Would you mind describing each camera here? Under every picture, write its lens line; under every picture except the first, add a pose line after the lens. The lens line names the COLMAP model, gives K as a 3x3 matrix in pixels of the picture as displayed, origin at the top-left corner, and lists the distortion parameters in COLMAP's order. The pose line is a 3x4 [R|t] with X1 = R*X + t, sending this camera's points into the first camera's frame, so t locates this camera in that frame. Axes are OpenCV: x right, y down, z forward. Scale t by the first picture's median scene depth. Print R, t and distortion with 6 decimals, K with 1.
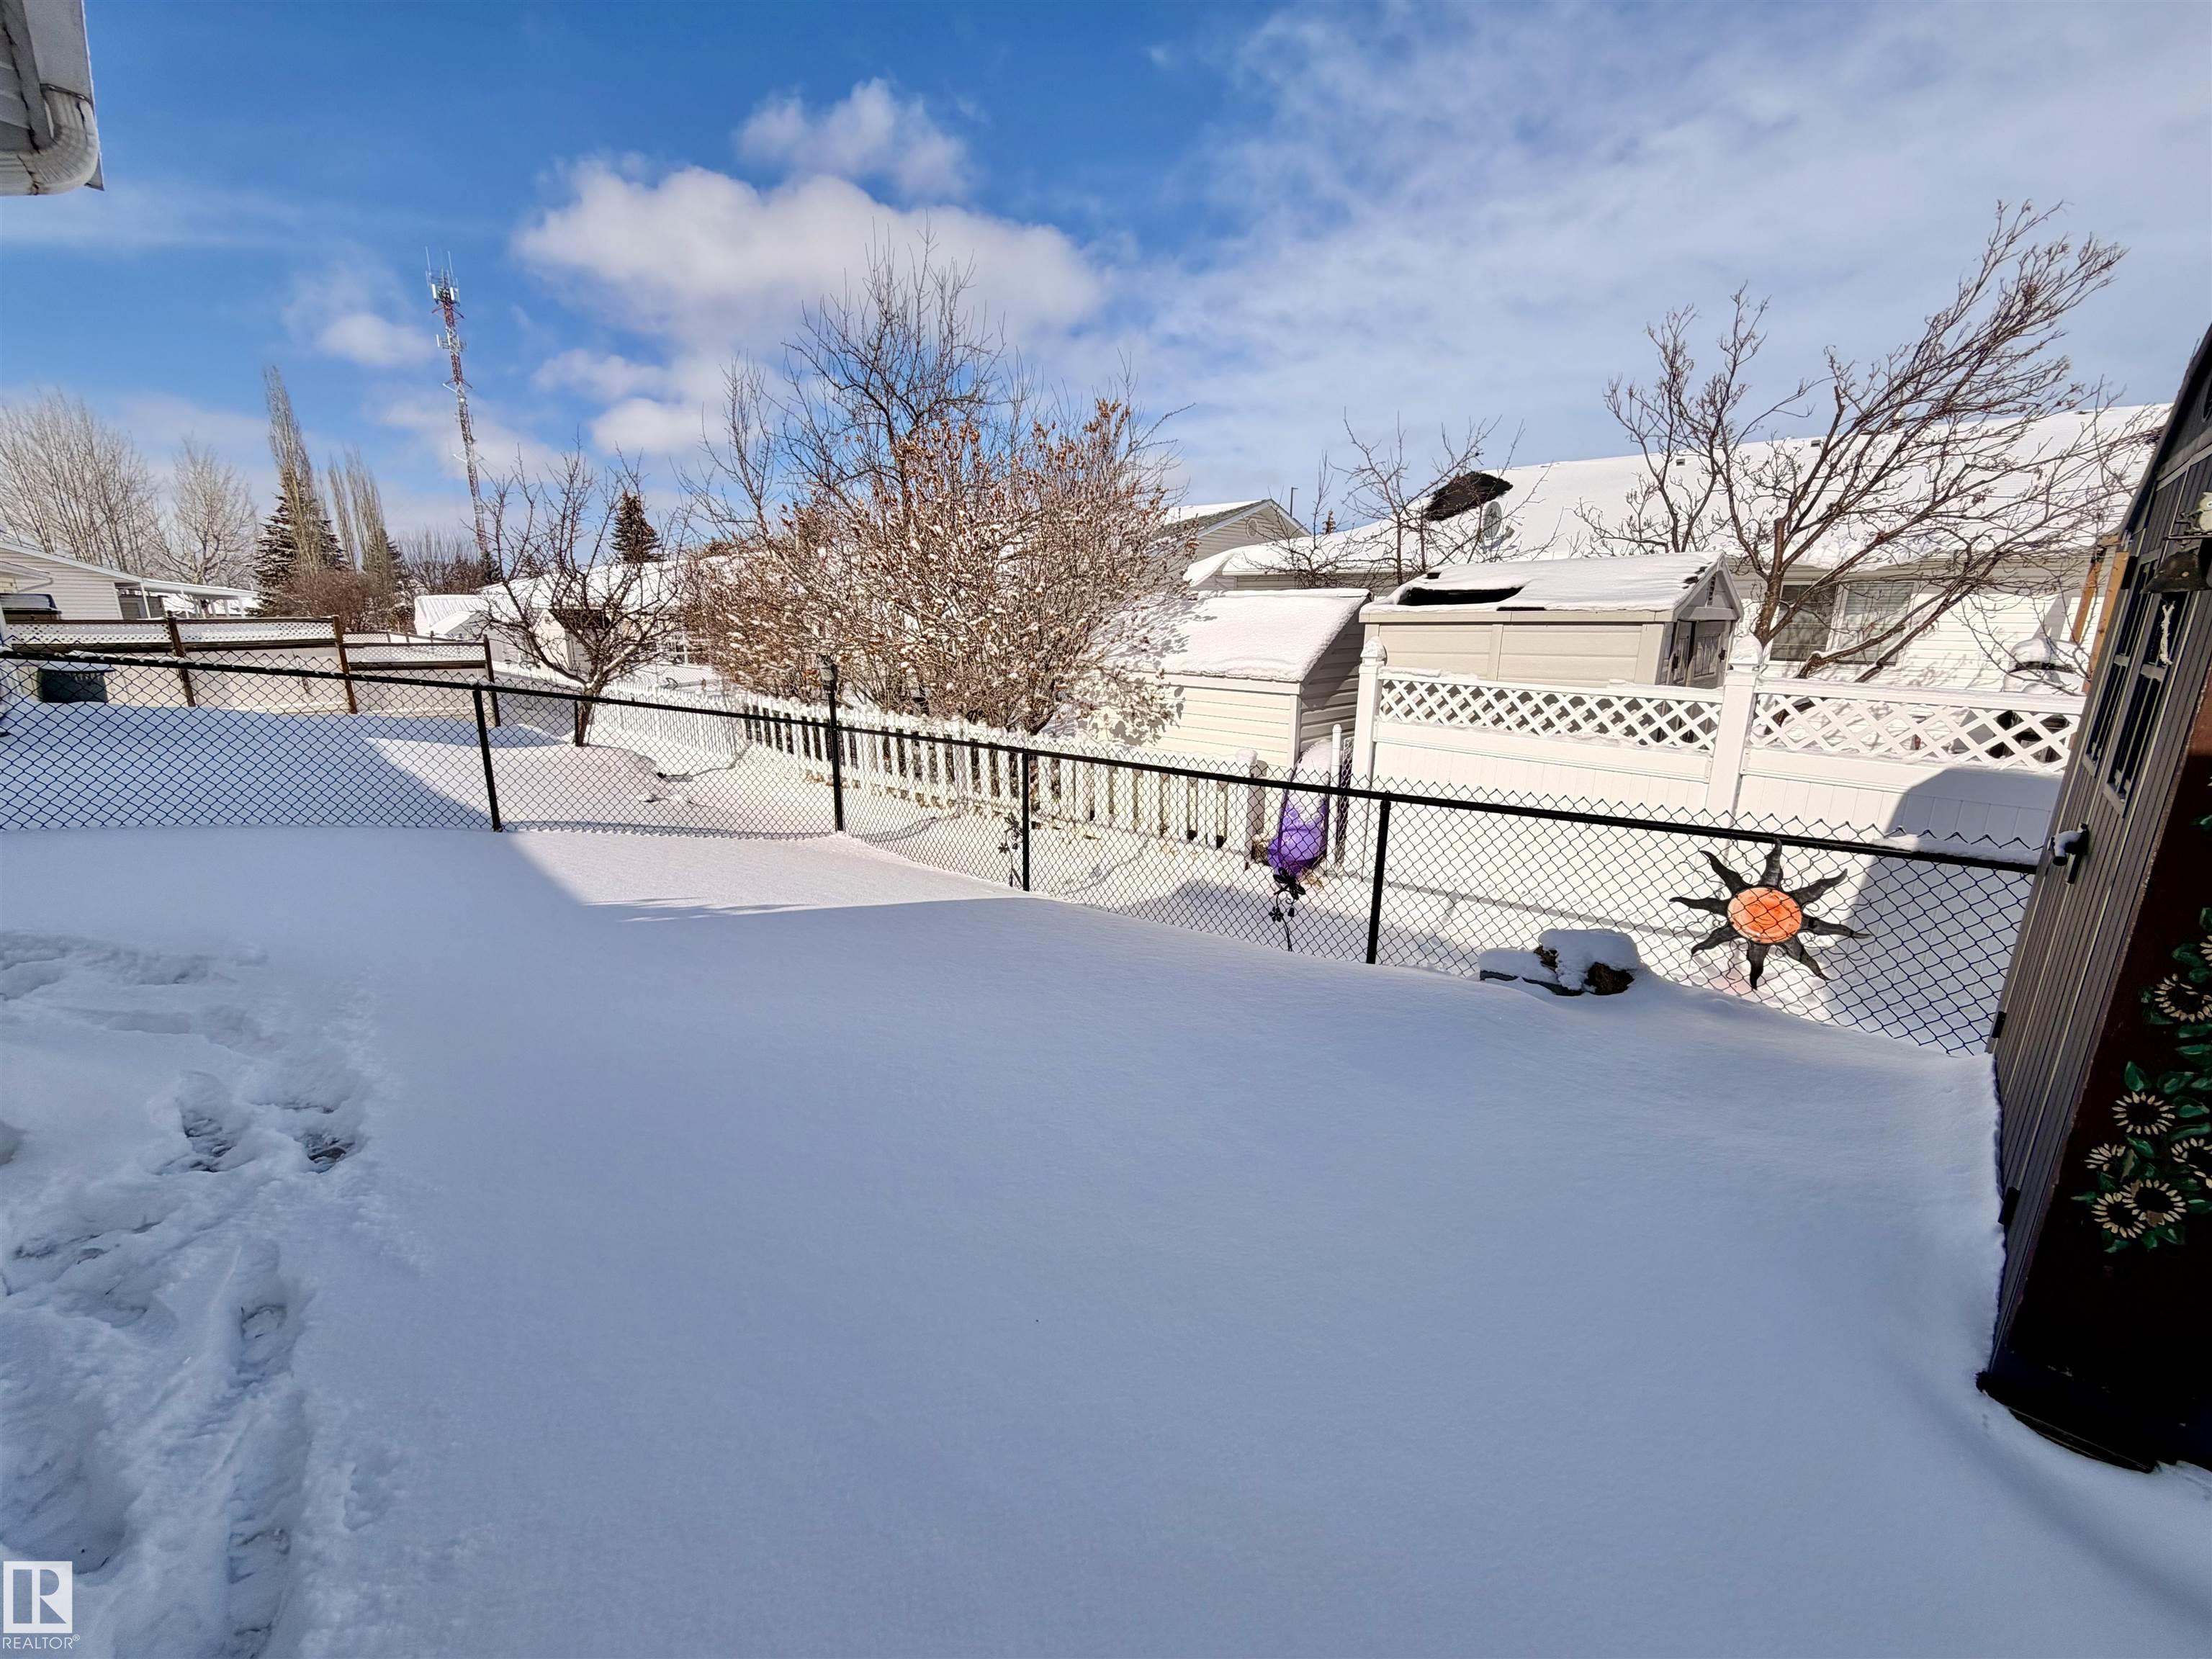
lens RADIAL K [[889.7, 0, 1098.0], [0, 889.7, 775.9], [0, 0, 1]] dist [0.011741, -0.000327]
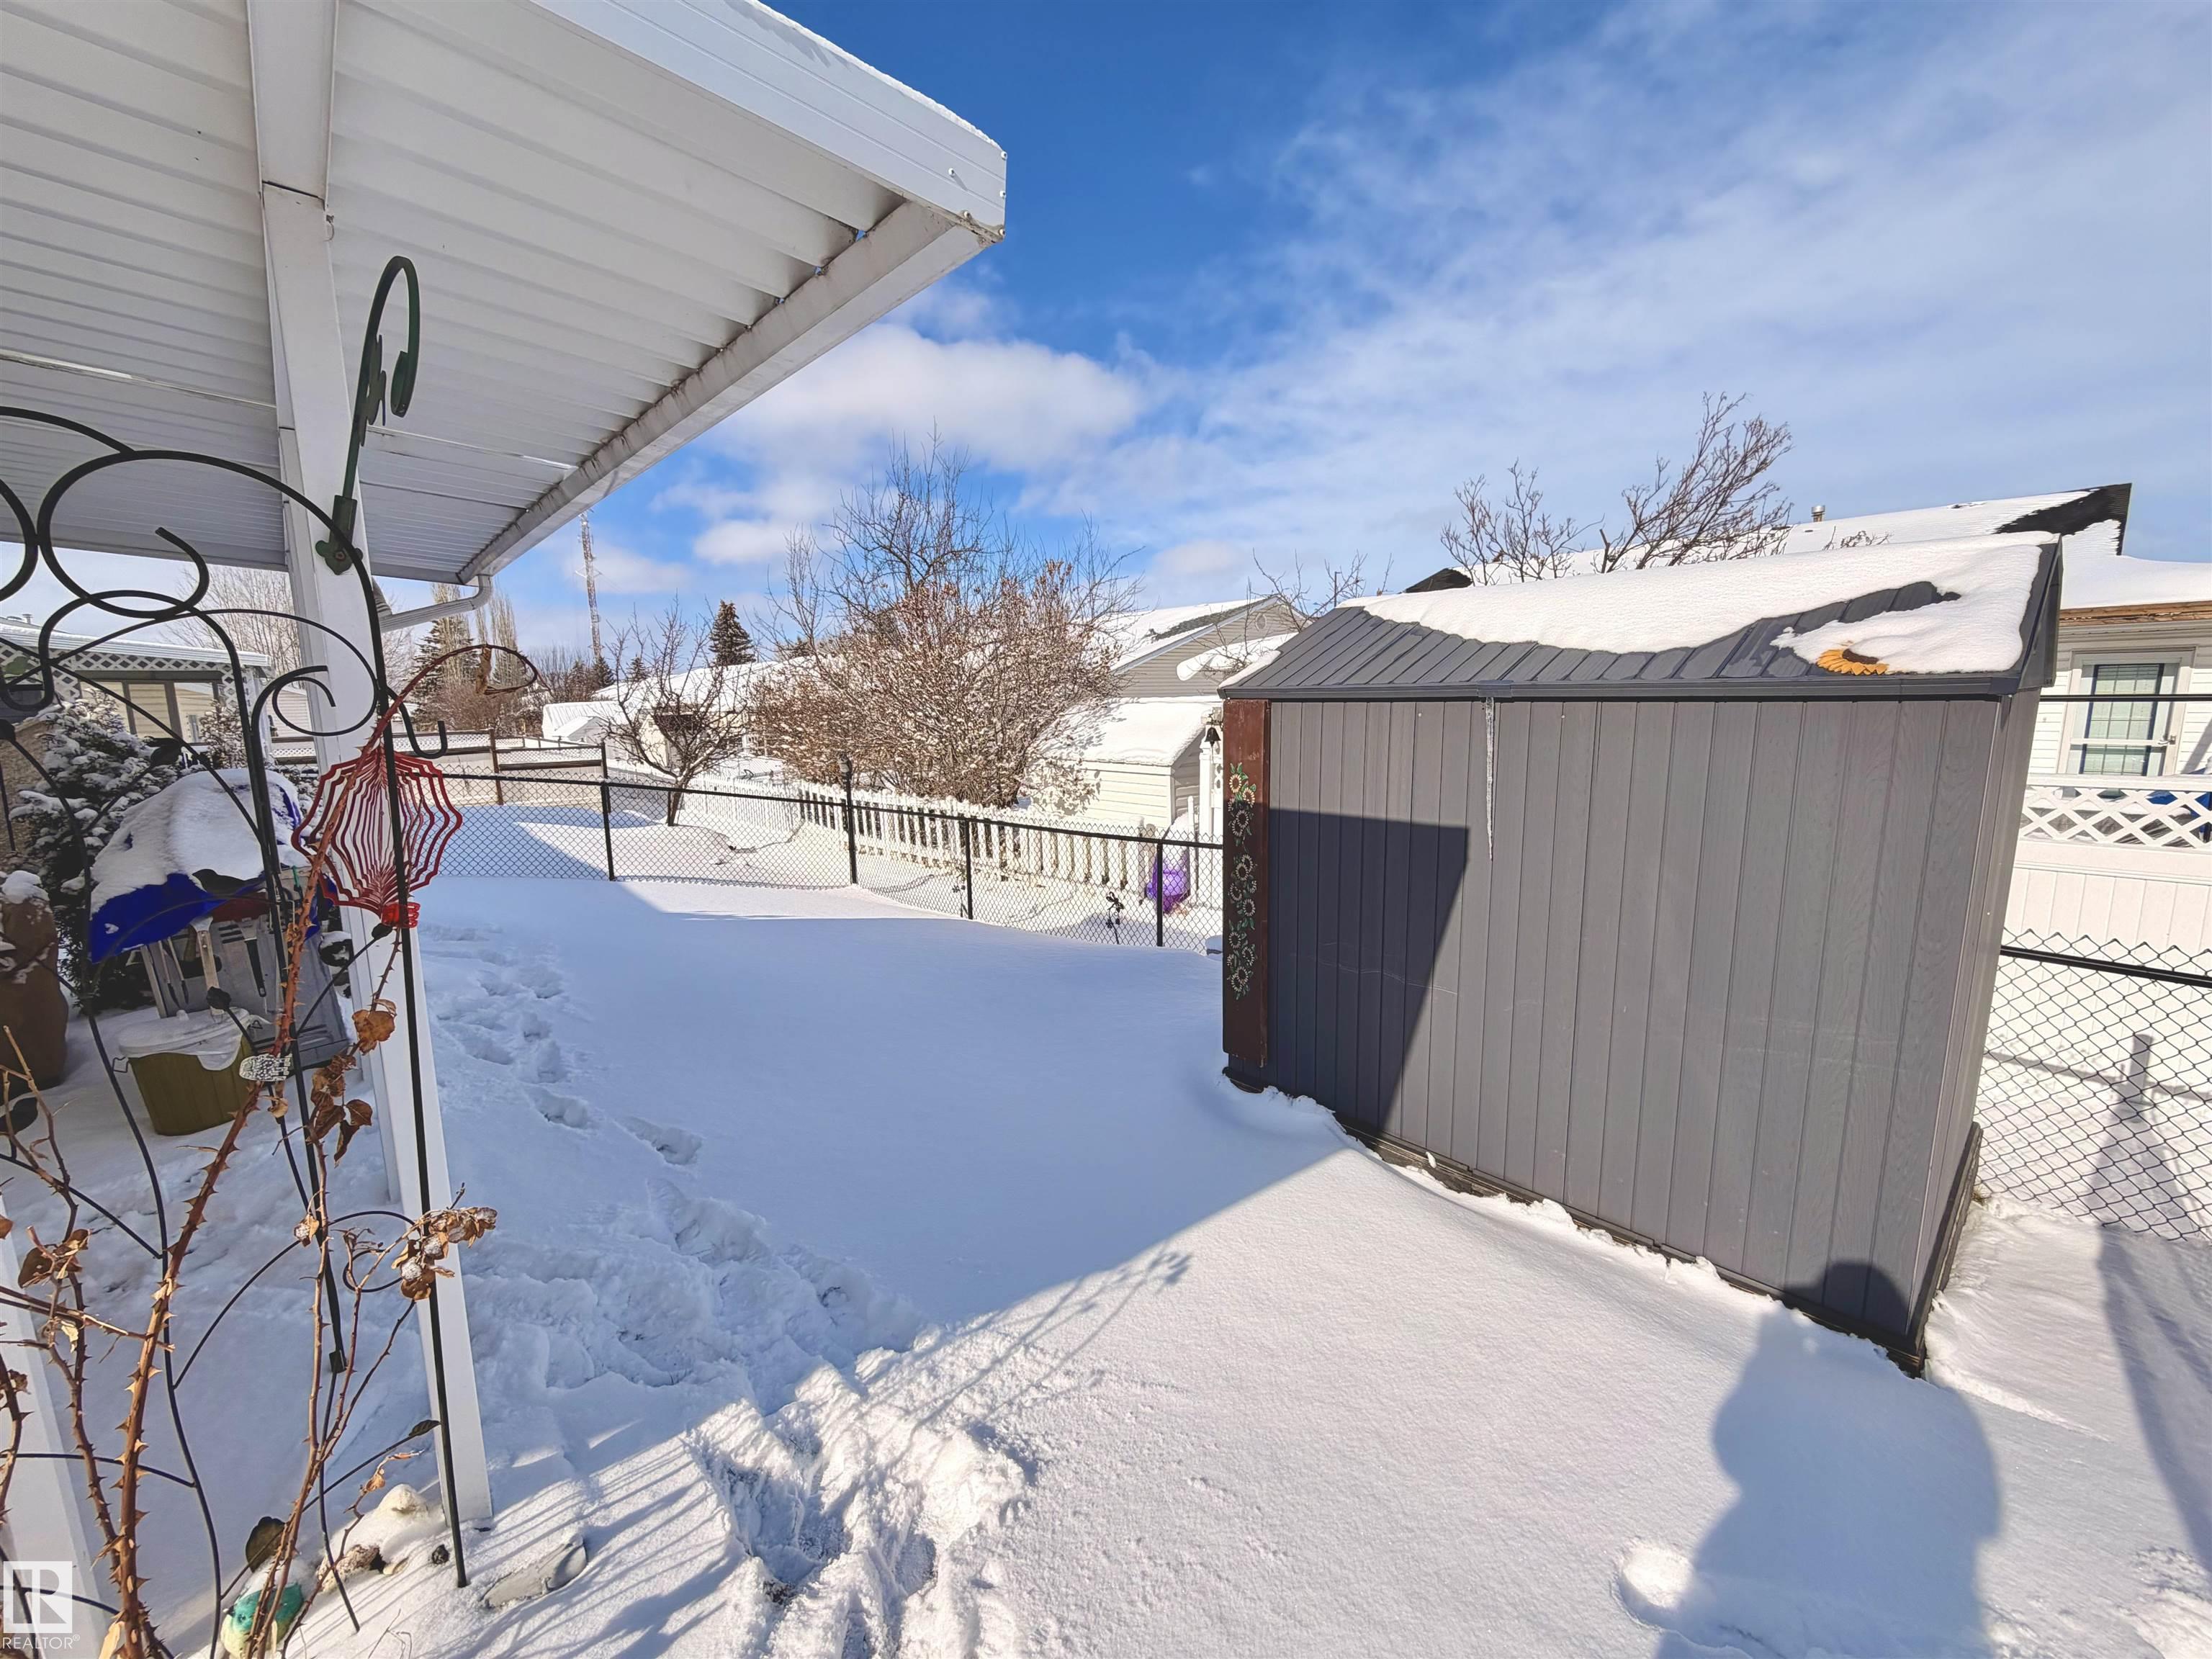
lens RADIAL K [[889.7, 0, 1104.6], [0, 889.7, 835.0], [0, 0, 1]] dist [0.011741, -0.000327]
pose [[0.996181, -0.019072, -0.085200, 0.122971], [0.017172, 0.999588, -0.022979, 0.015628], [0.085603, 0.021428, 0.996099, -0.187850]]
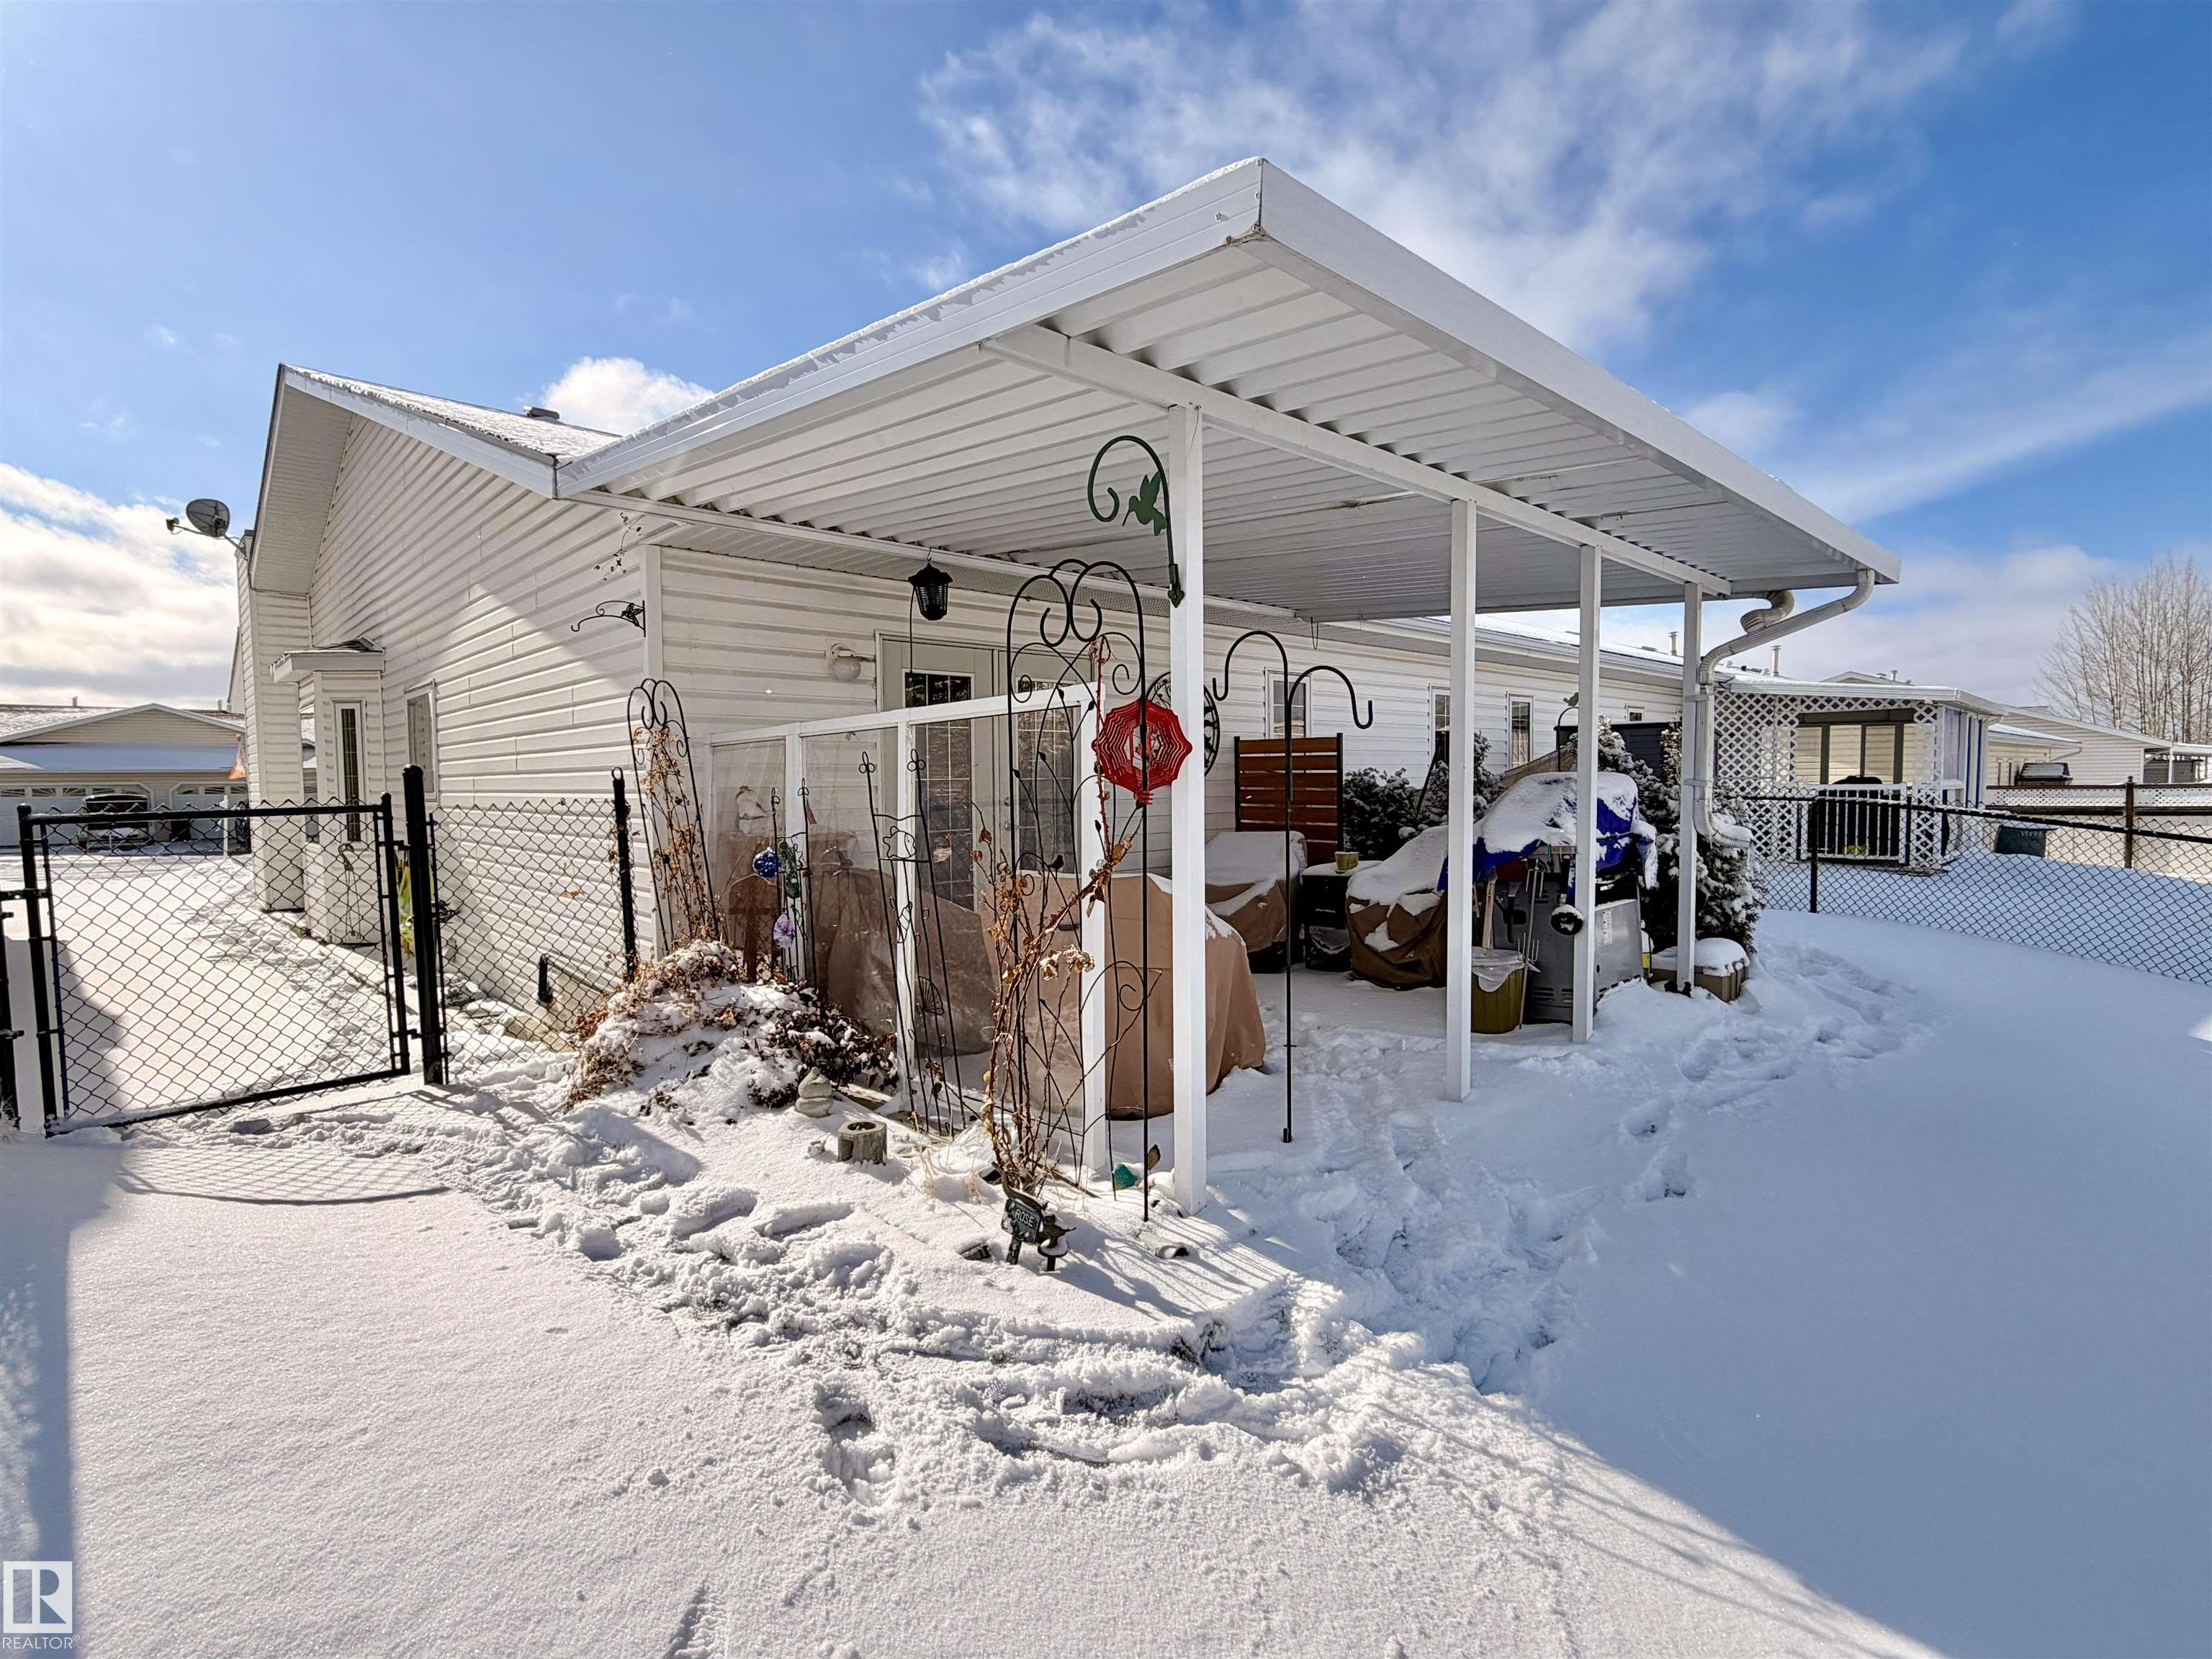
lens RADIAL K [[1050.4, 0, 1101.7], [0, 1050.4, 838.7], [0, 0, 1]] dist [0.002693, 0.000219]
pose [[-0.053411, 0.048073, -0.997415, 0.238461], [-0.169928, 0.983835, 0.056518, 0.018565], [0.984008, 0.172507, -0.044379, -0.095270]]
